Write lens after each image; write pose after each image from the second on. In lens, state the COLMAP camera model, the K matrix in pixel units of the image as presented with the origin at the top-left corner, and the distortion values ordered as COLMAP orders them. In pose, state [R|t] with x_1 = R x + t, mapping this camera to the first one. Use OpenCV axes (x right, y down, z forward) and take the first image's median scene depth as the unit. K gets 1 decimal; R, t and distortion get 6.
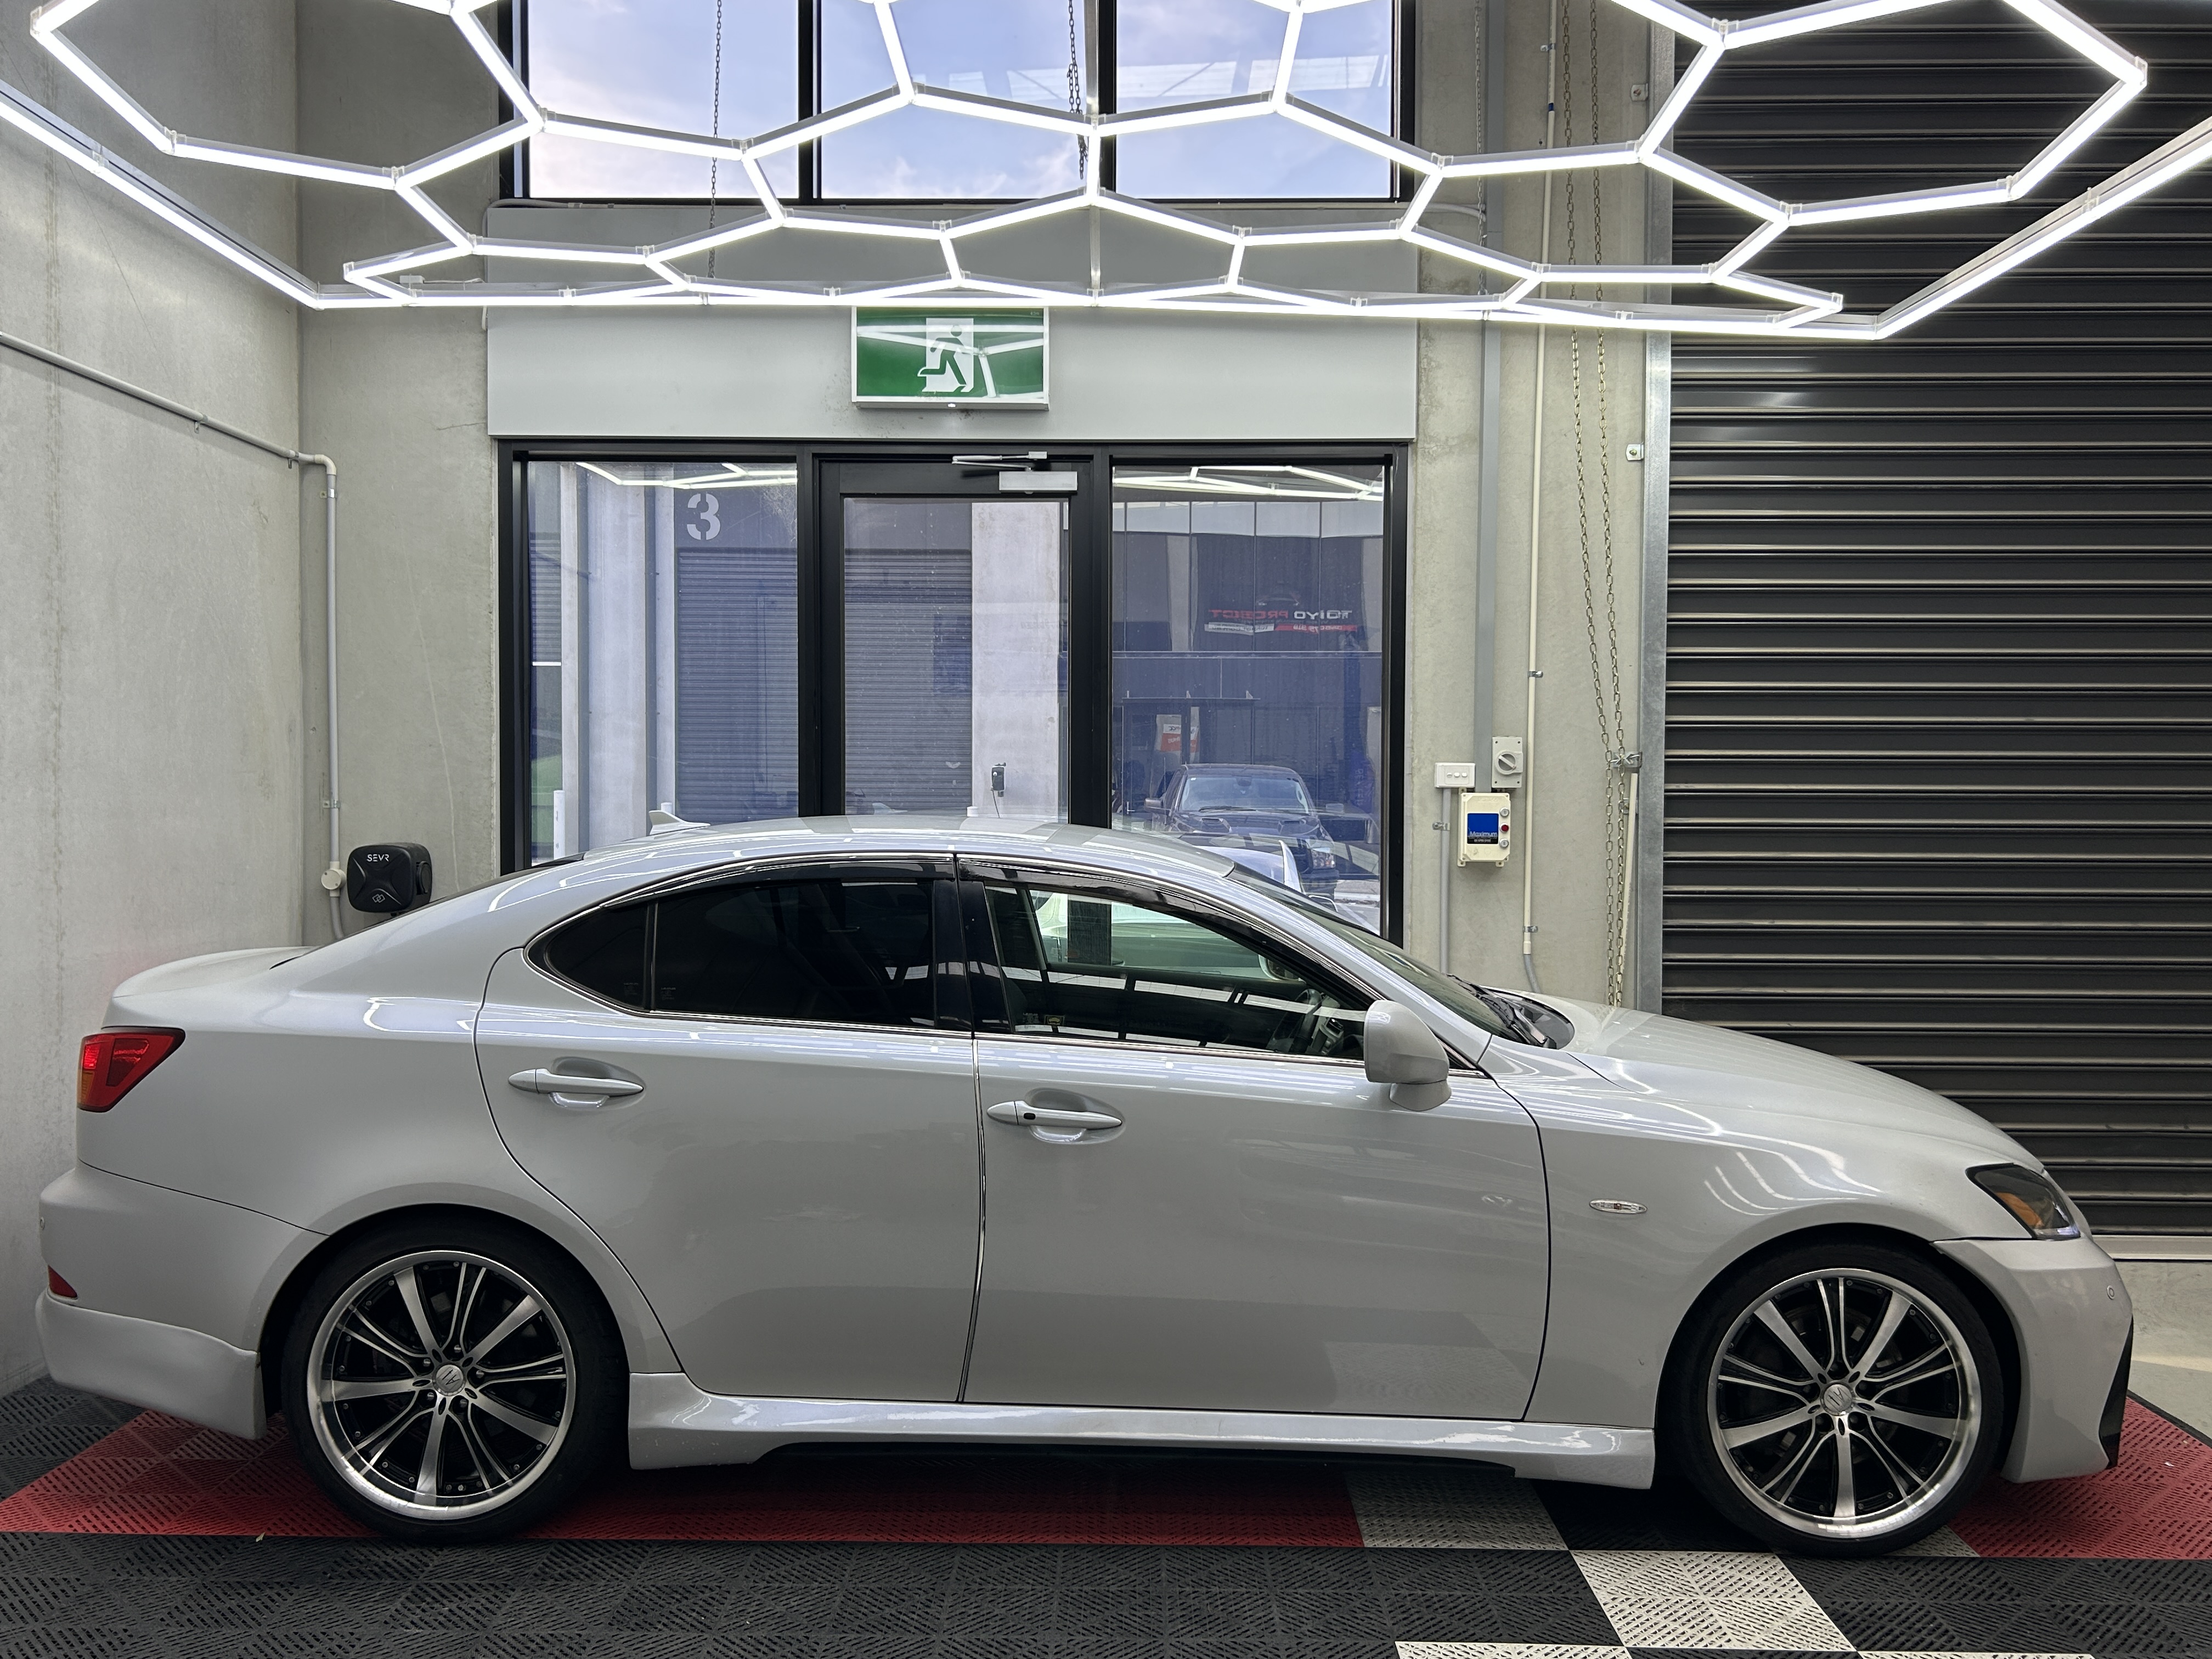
lens RADIAL K [[1816.0, 0, 1105.9], [0, 1816.0, 823.3], [0, 0, 1]] dist [0.037926, -0.019199]
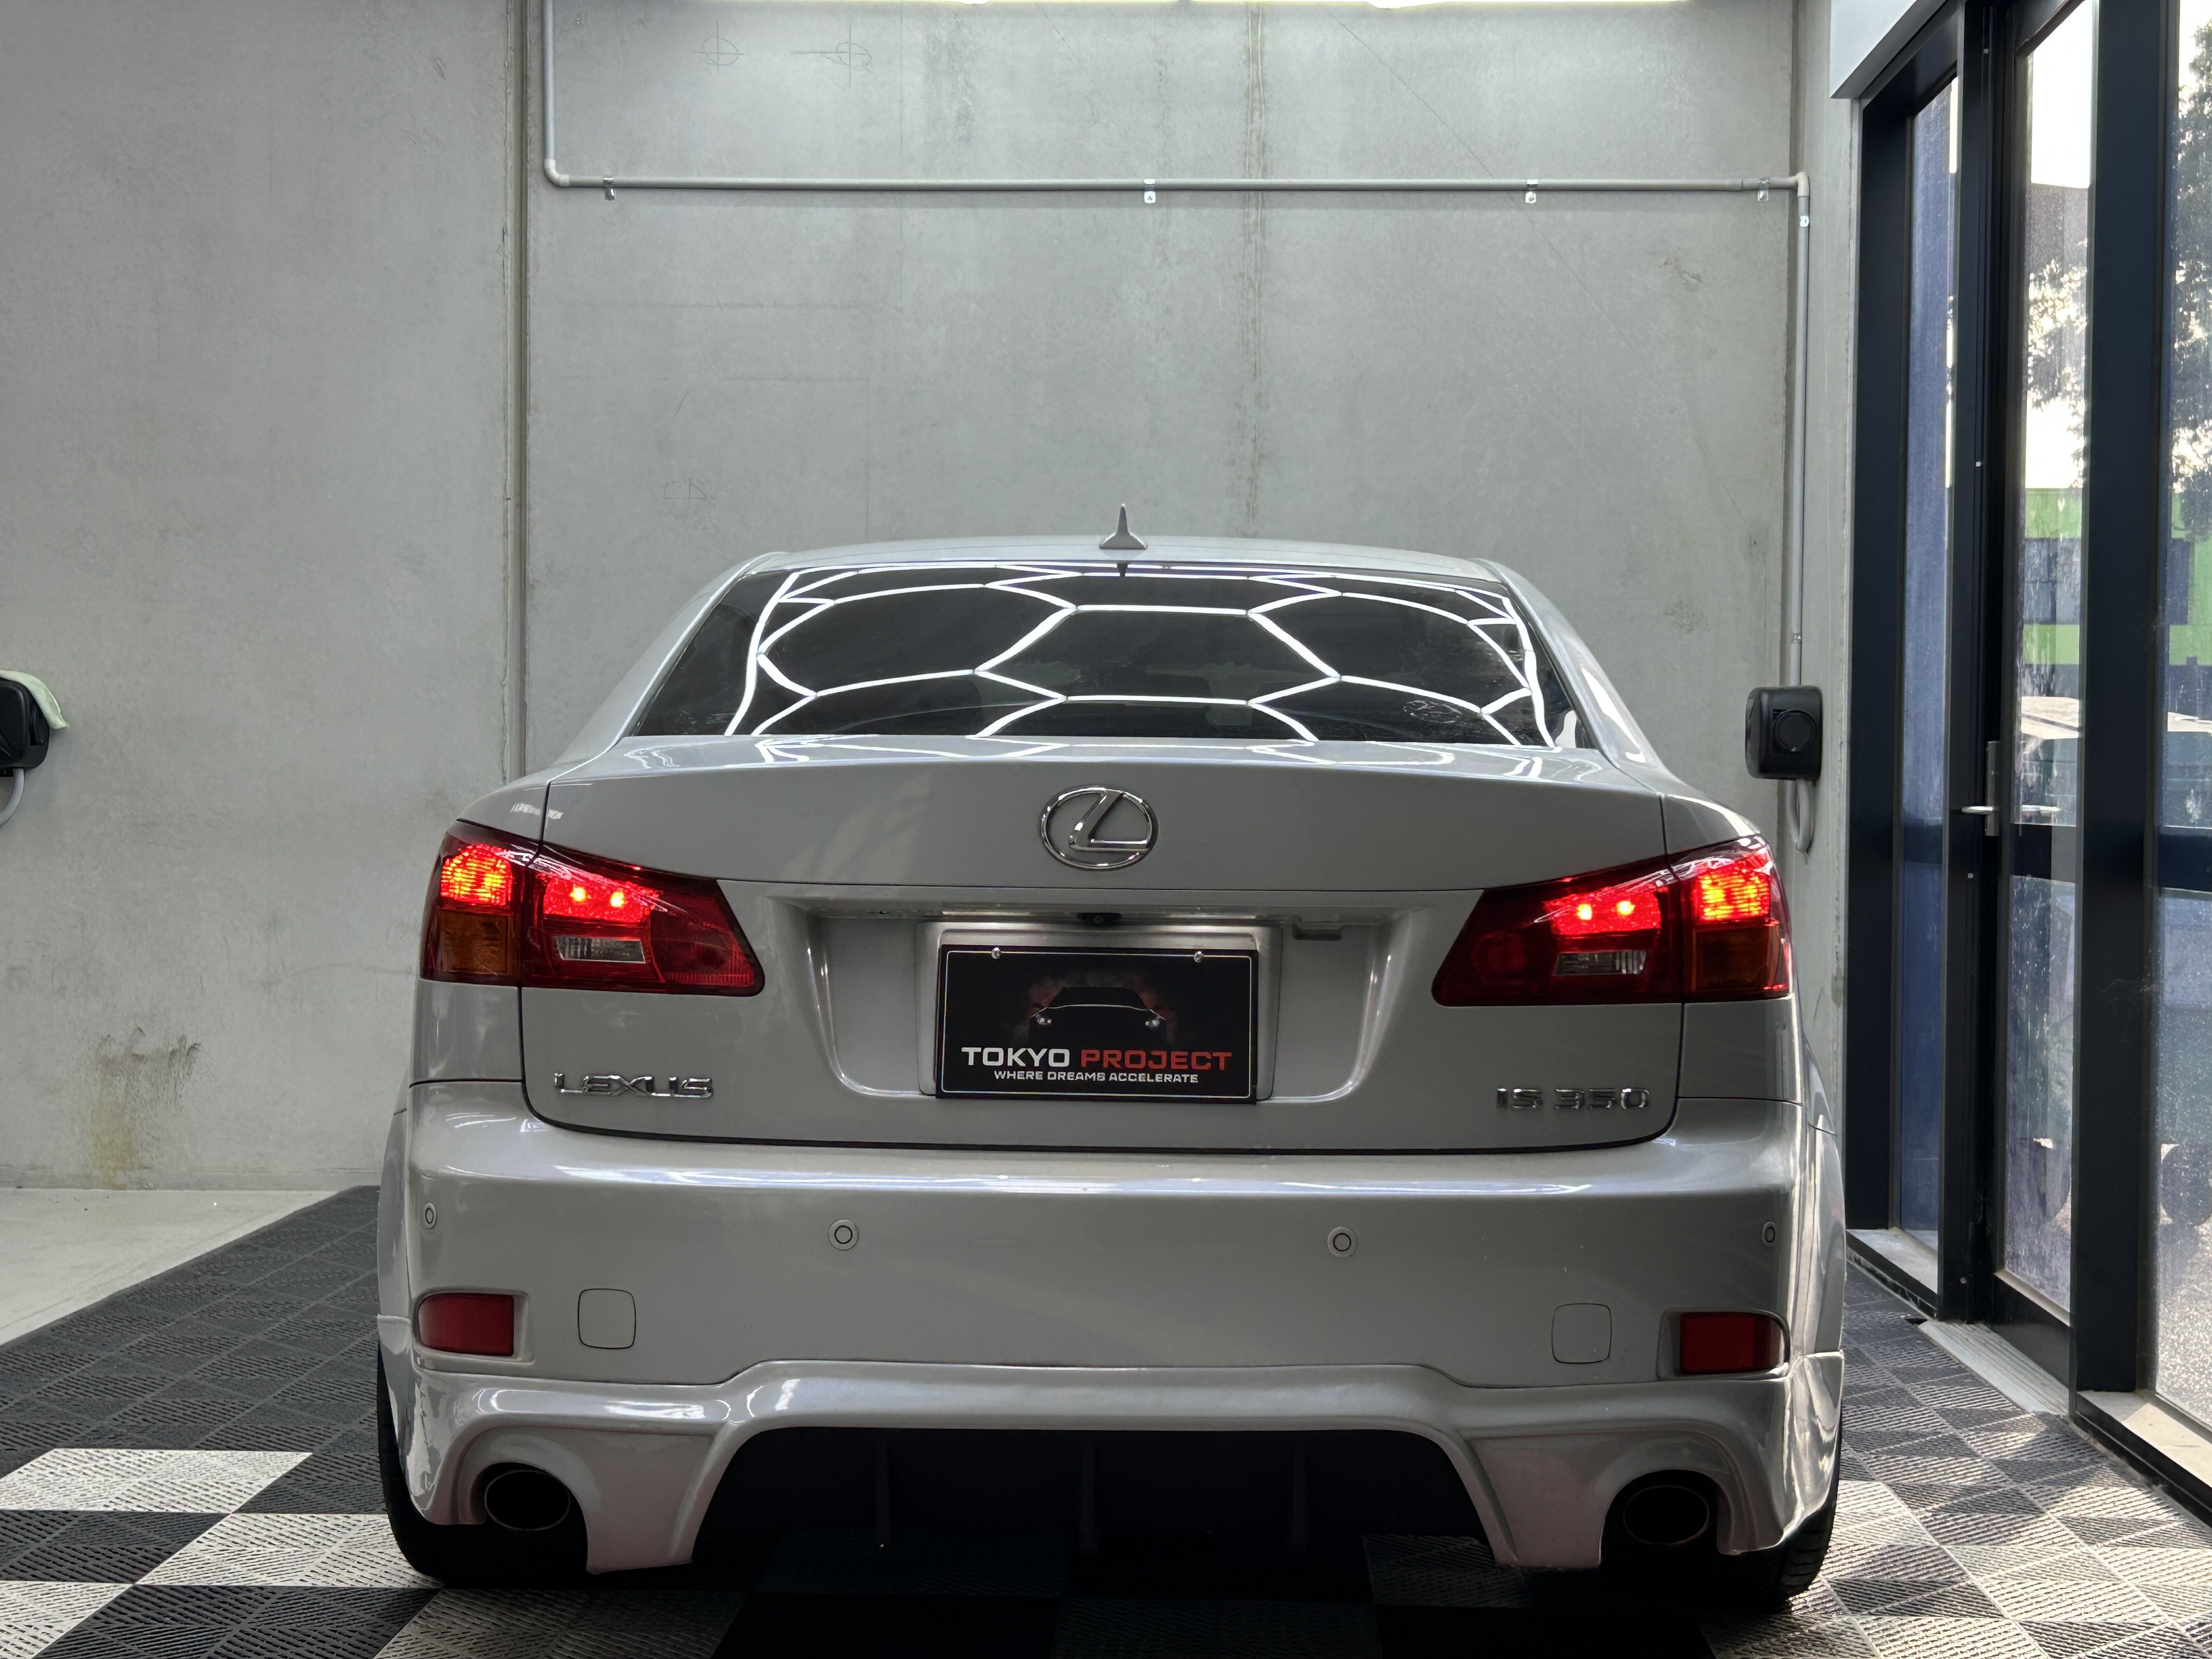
lens RADIAL K [[3230.4, 0, 1078.9], [0, 3230.4, 853.4], [0, 0, 1]] dist [0.085858, 0.000000]
pose [[-0.041181, 0.012436, -0.999074, 0.972564], [-0.029035, 0.999485, 0.013638, 0.071728], [0.998730, 0.029569, -0.040799, 0.811237]]
